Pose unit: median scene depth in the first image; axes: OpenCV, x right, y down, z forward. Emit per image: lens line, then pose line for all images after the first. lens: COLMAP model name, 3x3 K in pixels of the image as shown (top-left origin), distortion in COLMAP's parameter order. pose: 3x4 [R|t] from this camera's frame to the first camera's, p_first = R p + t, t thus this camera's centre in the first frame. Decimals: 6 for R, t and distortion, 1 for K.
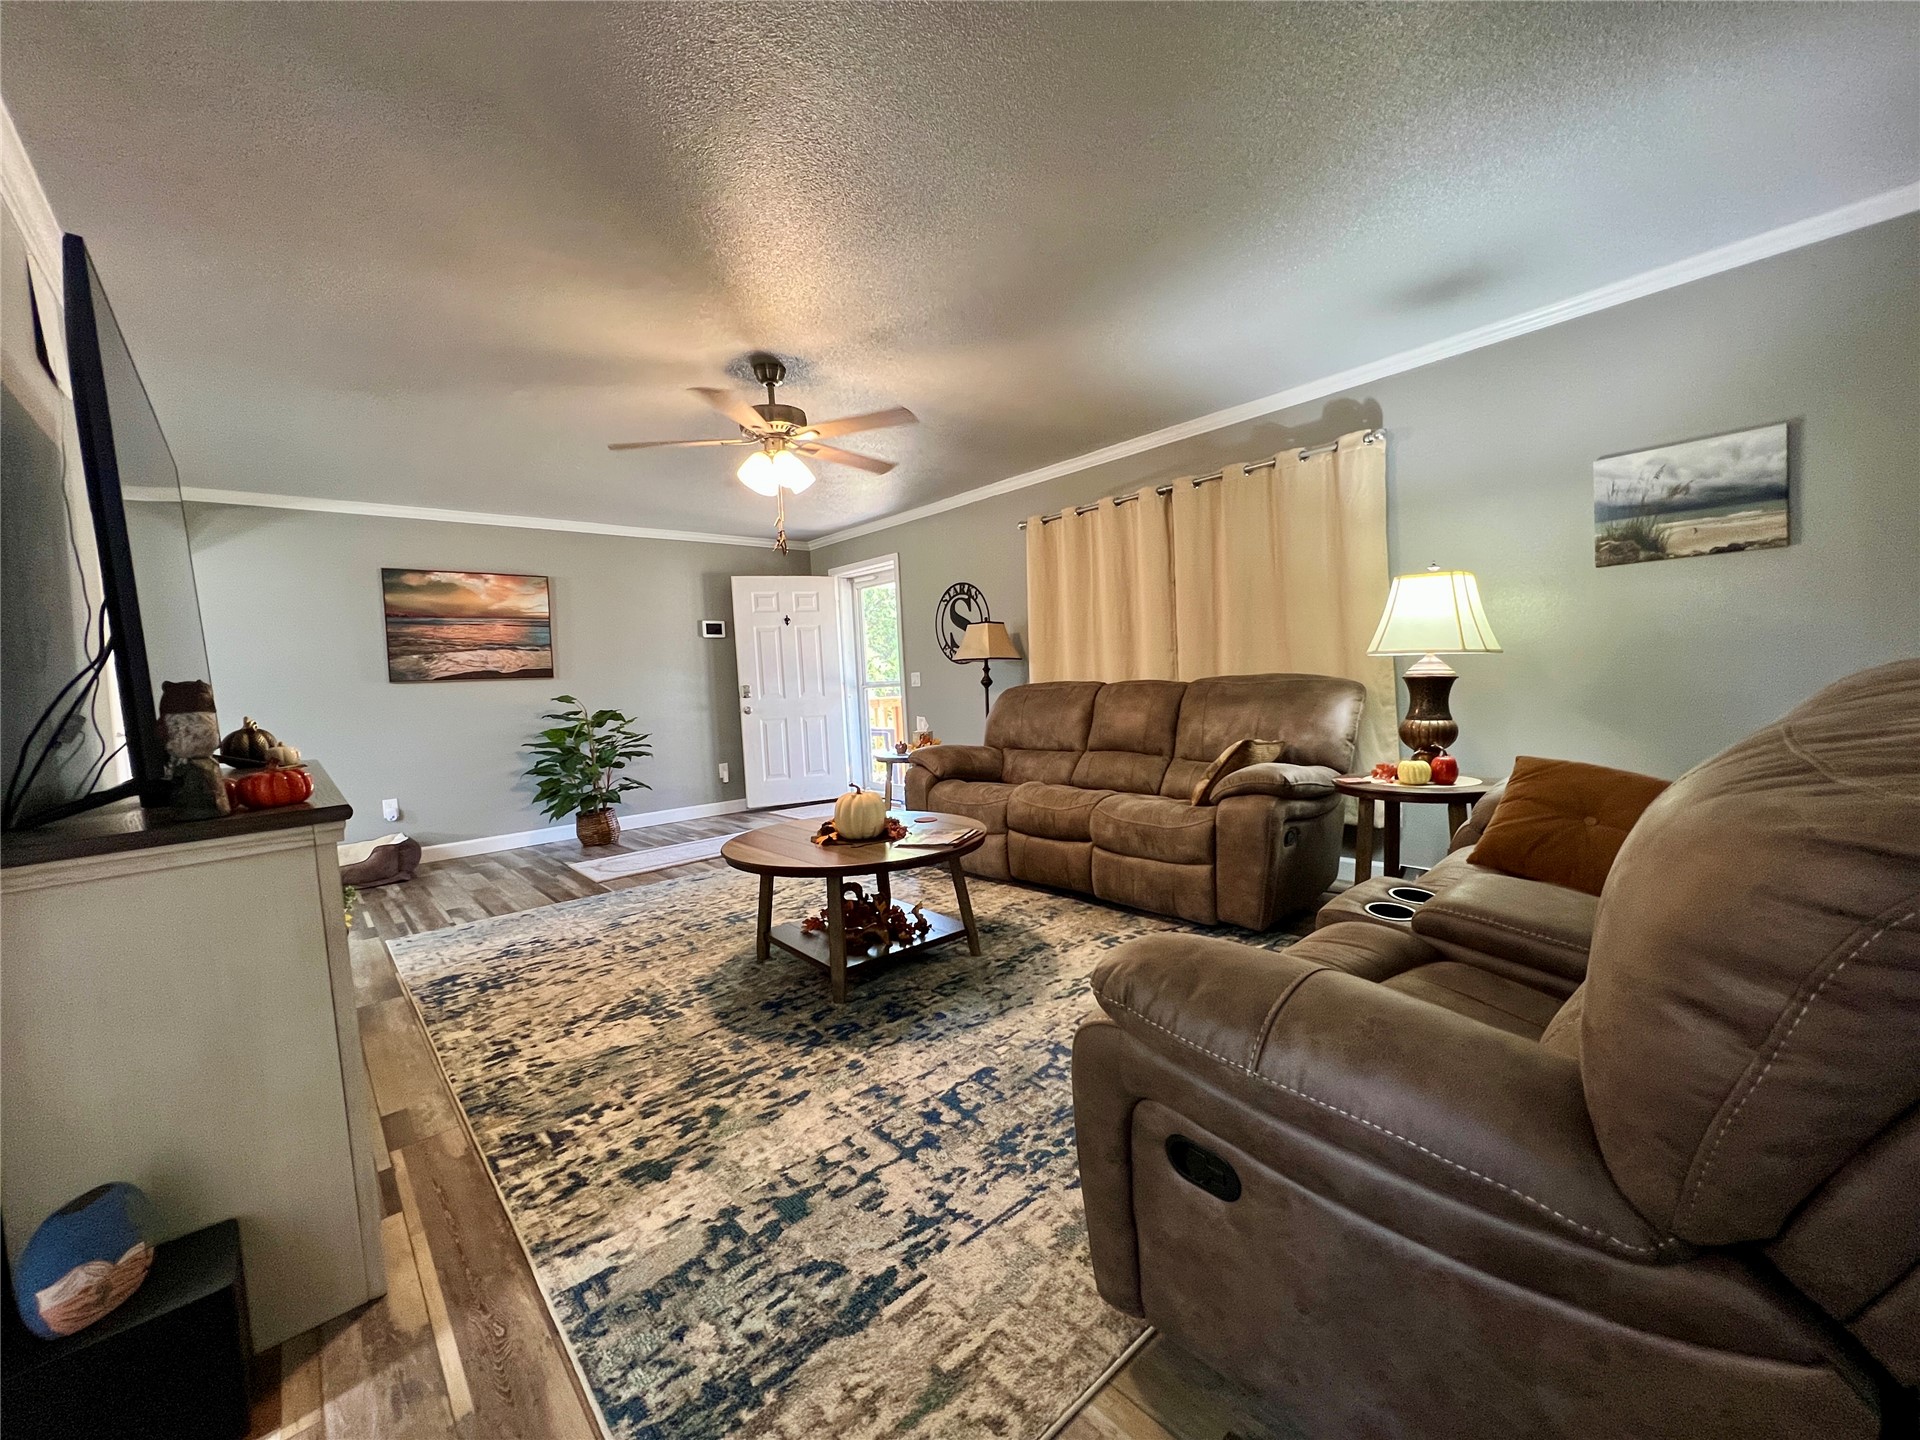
lens RADIAL K [[771.5, 0, 952.9], [0, 771.5, 714.8], [0, 0, 1]] dist [-0.001004, 0.000893]
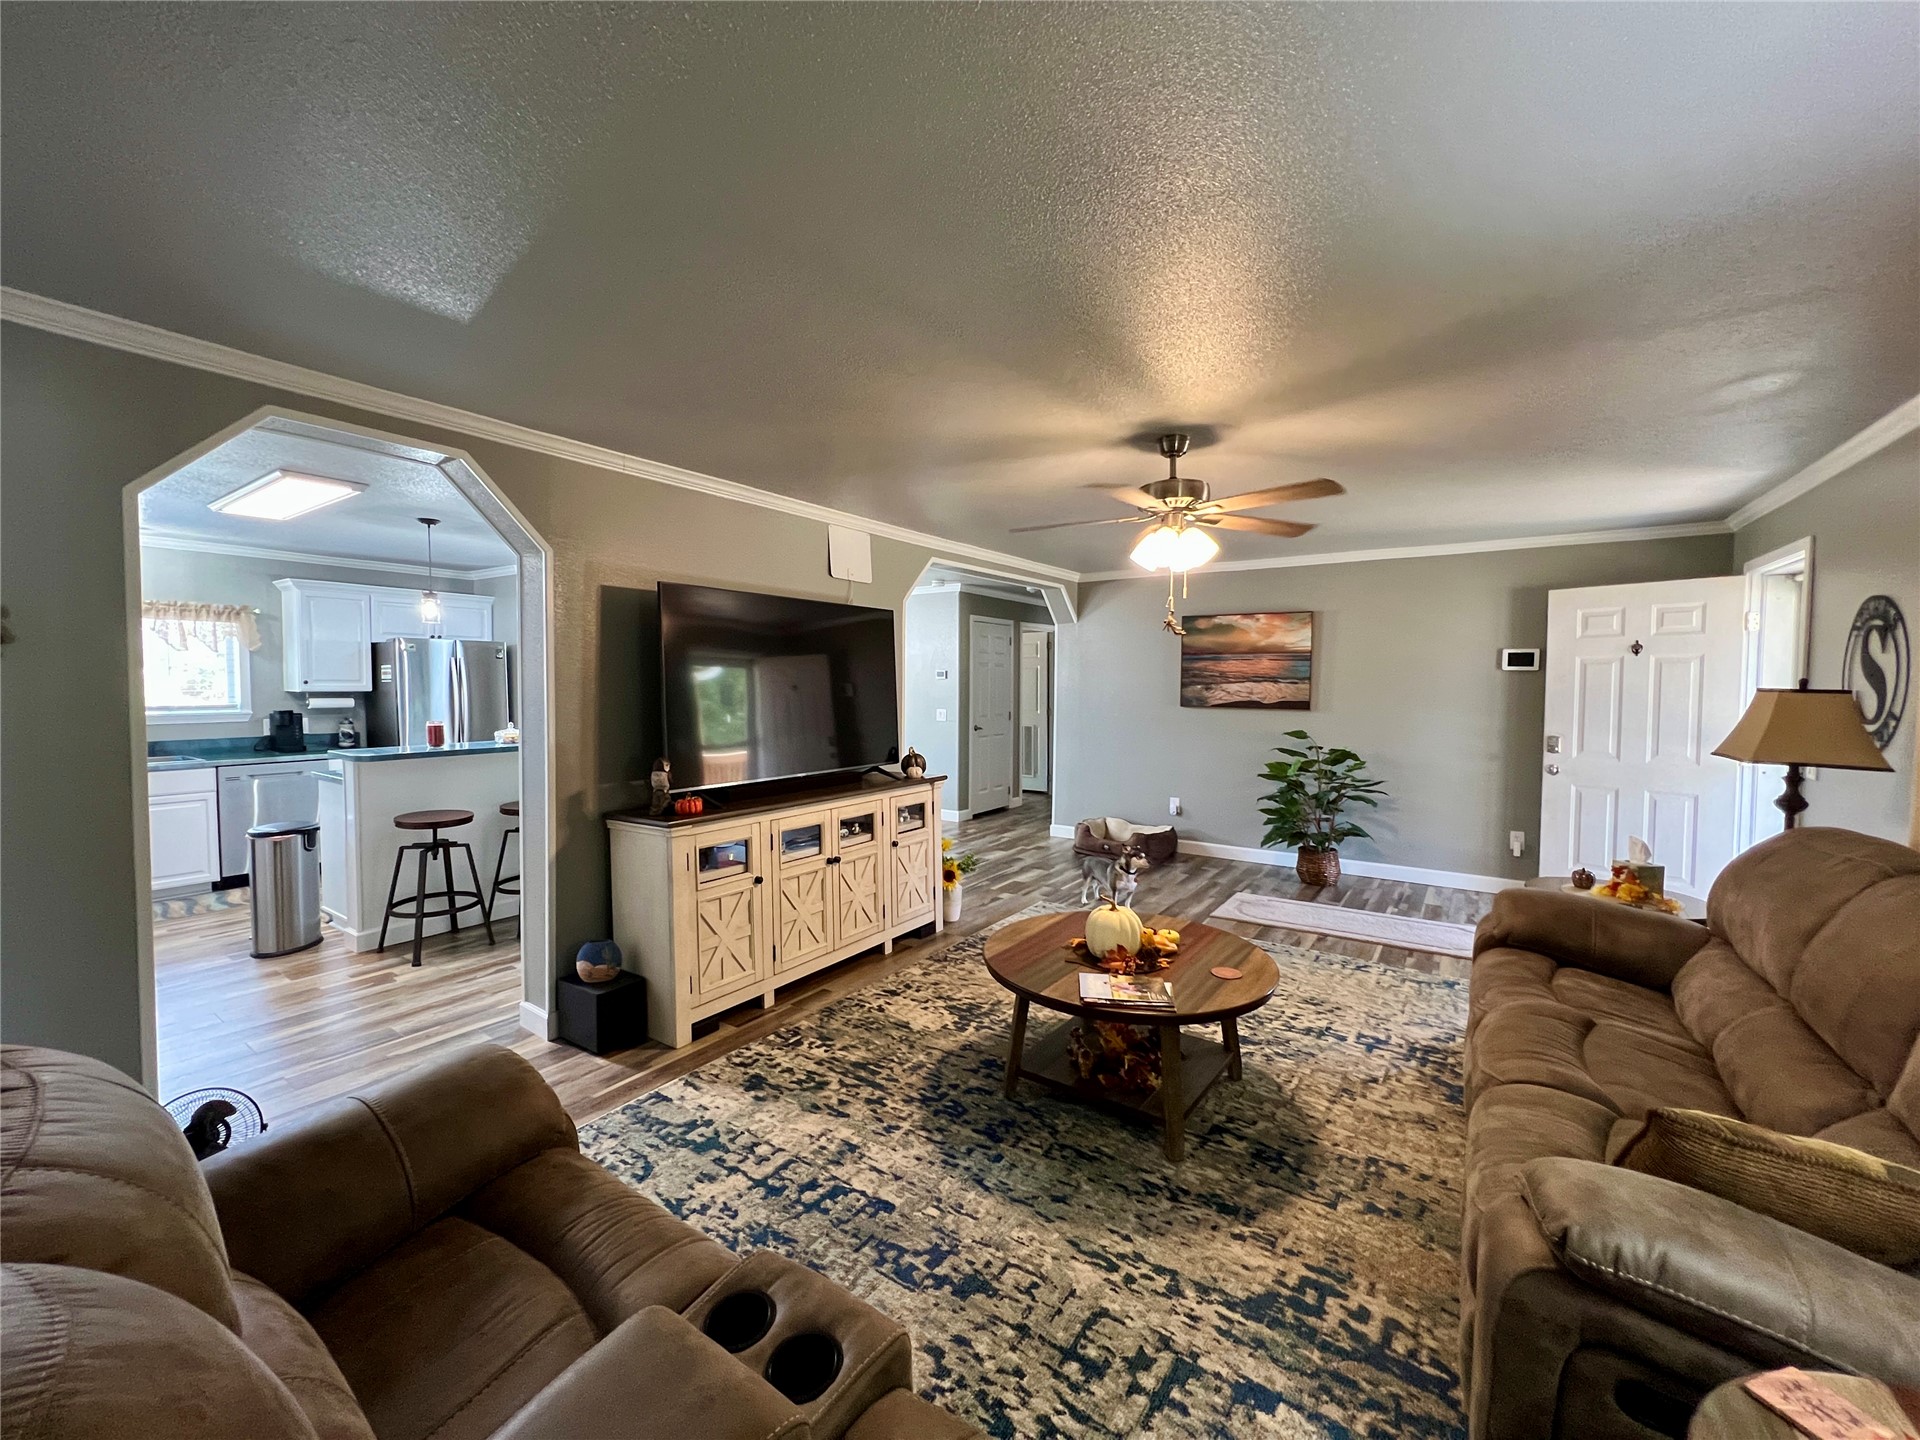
lens RADIAL K [[771.5, 0, 952.9], [0, 771.5, 714.8], [0, 0, 1]] dist [-0.001004, 0.000893]
pose [[0.243032, 0.095428, -0.965313, 0.753847], [-0.059175, 0.994754, 0.083440, -0.211048], [0.968212, 0.036844, 0.247404, 0.615418]]
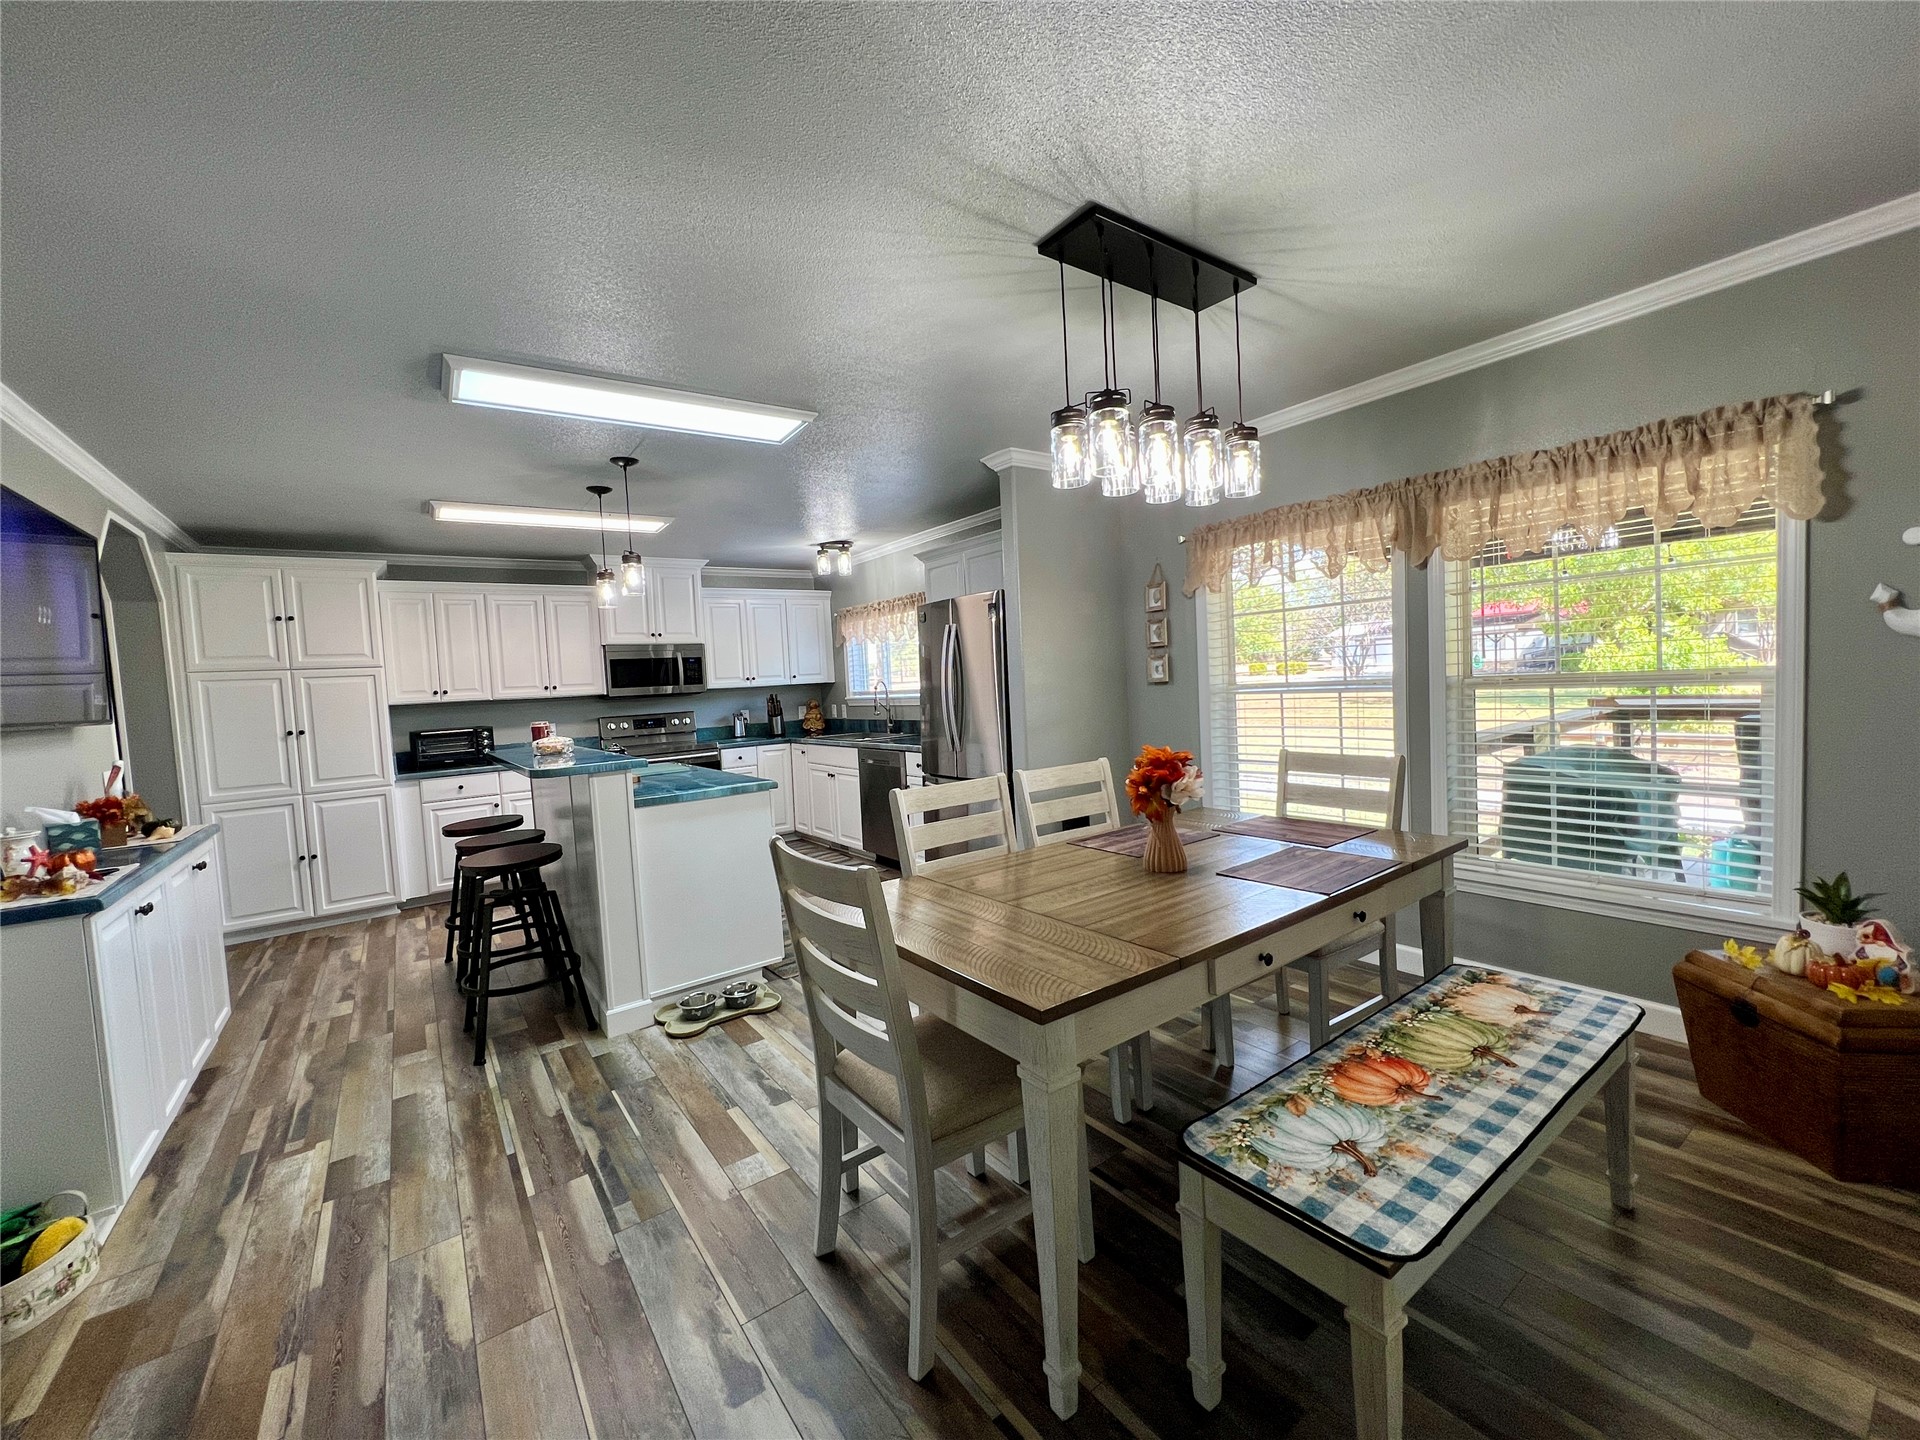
lens RADIAL K [[770.8, 0, 953.3], [0, 770.8, 715.8], [0, 0, 1]] dist [-0.003656, 0.000906]
pose [[-0.990028, 0.099596, 0.099624, -1.977449], [0.108260, 0.990421, 0.085712, -0.050153], [-0.090133, 0.095642, -0.991327, 1.340216]]
